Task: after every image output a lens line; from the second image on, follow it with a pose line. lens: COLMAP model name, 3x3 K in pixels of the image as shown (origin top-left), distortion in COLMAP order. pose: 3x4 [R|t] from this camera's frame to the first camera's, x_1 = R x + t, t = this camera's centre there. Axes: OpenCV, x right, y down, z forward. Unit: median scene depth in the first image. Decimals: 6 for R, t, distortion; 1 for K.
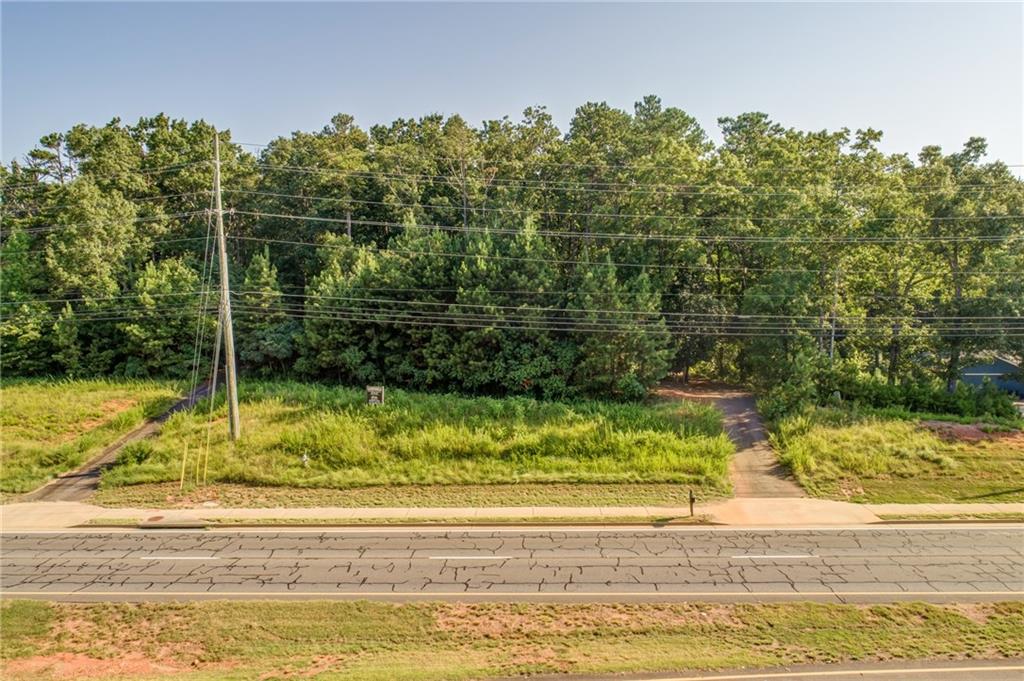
lens RADIAL K [[689.3, 0, 508.8], [0, 689.3, 343.5], [0, 0, 1]] dist [-0.000200, 0.002007]
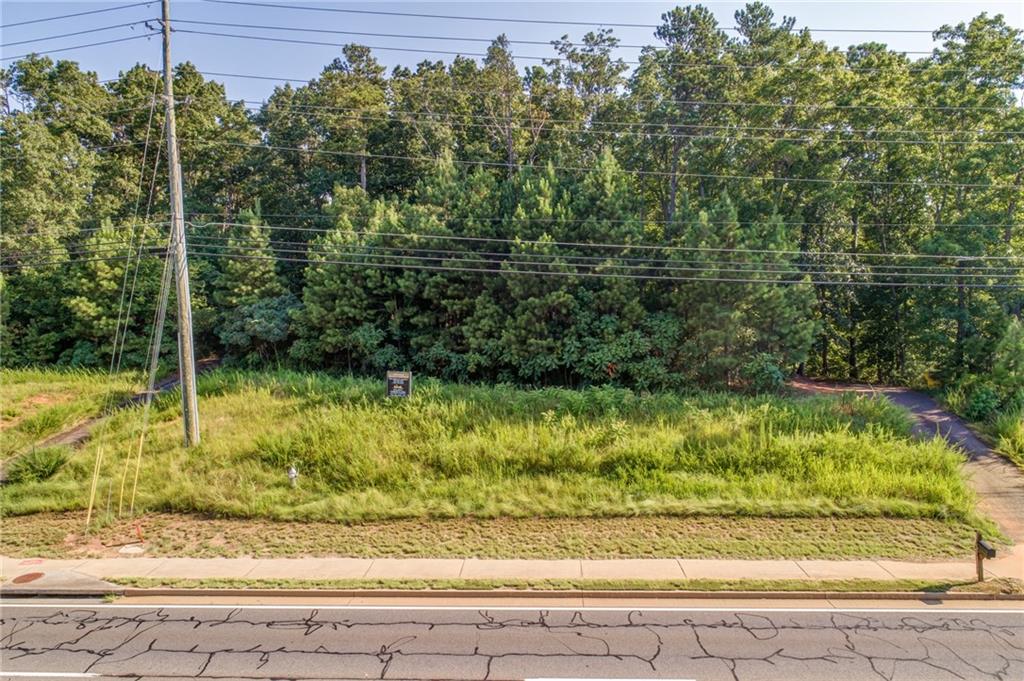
lens RADIAL K [[687.4, 0, 514.5], [0, 687.4, 342.9], [0, 0, 1]] dist [-0.002521, 0.007012]
pose [[0.999946, 0.000891, -0.010379, -0.077544], [-0.001150, 0.999689, -0.024901, 0.056472], [0.010354, 0.024912, 0.999636, 0.336229]]
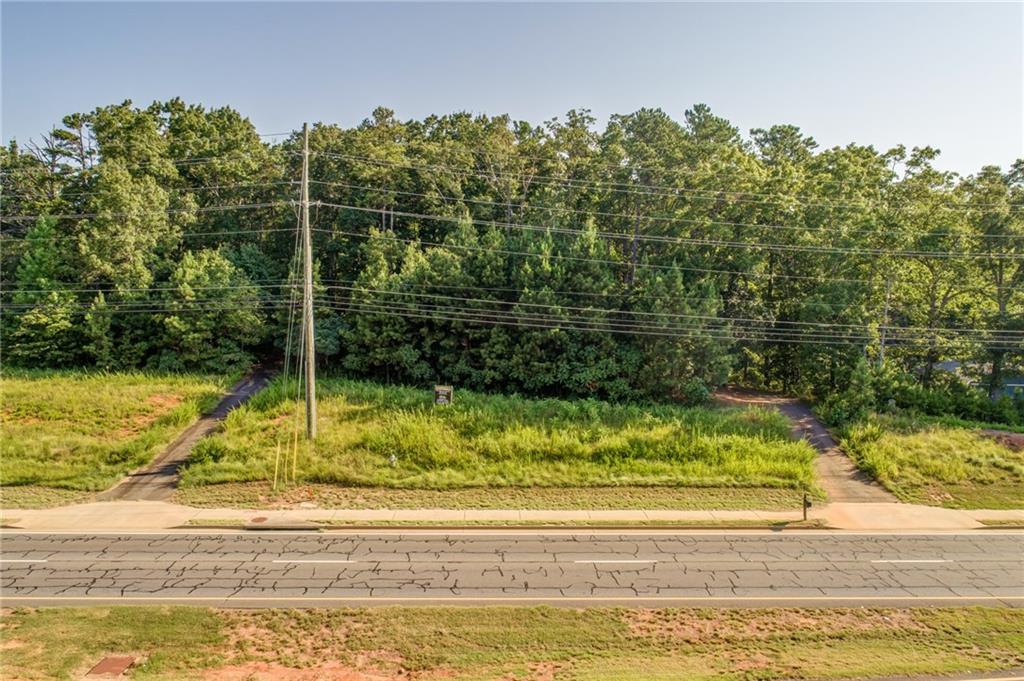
lens RADIAL K [[687.4, 0, 514.5], [0, 687.4, 342.9], [0, 0, 1]] dist [-0.002521, 0.007012]
pose [[0.997283, 0.023586, 0.069794, -0.183220], [-0.023567, 0.999722, -0.001087, -0.000571], [-0.069801, -0.000560, 0.997561, 0.012219]]
